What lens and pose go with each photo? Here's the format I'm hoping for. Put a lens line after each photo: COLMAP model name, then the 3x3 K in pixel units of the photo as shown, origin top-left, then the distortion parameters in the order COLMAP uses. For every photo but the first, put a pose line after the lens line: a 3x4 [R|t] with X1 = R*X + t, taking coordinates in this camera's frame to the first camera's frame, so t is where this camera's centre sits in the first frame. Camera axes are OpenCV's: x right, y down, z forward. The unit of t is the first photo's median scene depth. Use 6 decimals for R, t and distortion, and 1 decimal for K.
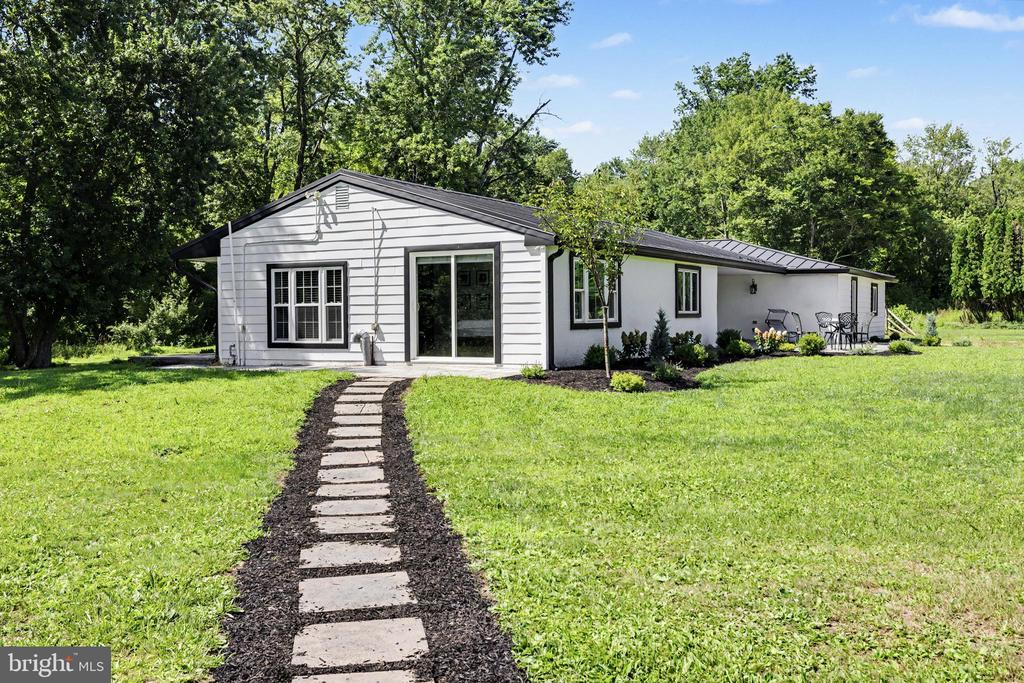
lens RADIAL K [[1012.5, 0, 513.8], [0, 1012.5, 337.1], [0, 0, 1]] dist [-0.012643, 0.000000]
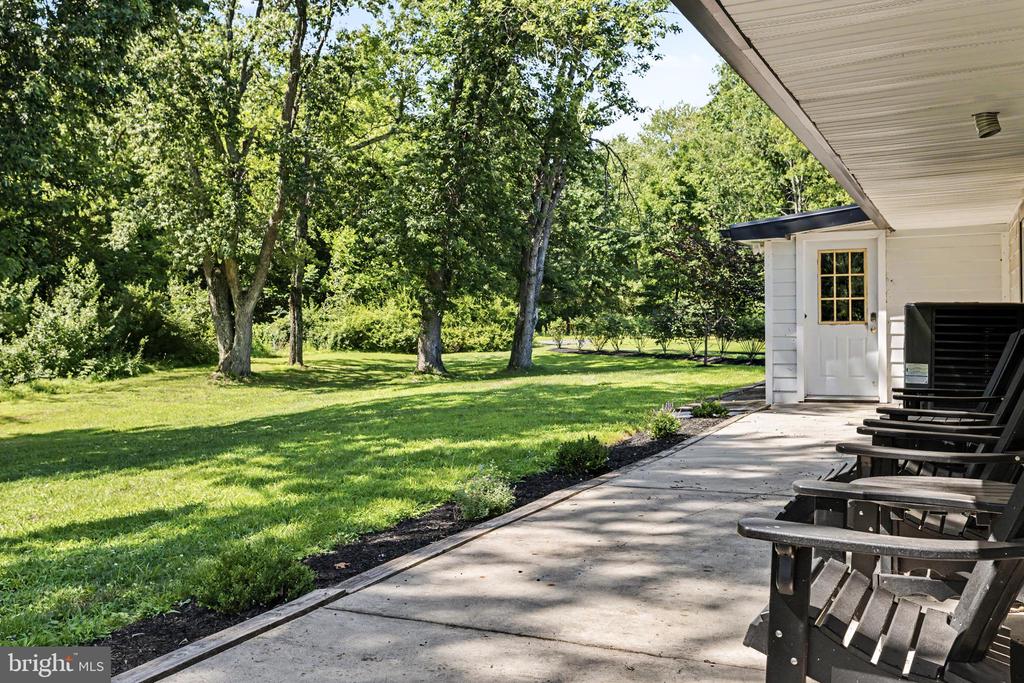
lens RADIAL K [[1012.5, 0, 510.0], [0, 1012.5, 342.4], [0, 0, 1]] dist [-0.012643, 0.000000]
pose [[0.995625, -0.002181, 0.093410, -0.370152], [0.003445, 0.999905, -0.013372, -0.008886], [-0.093372, 0.013635, 0.995538, 1.046108]]
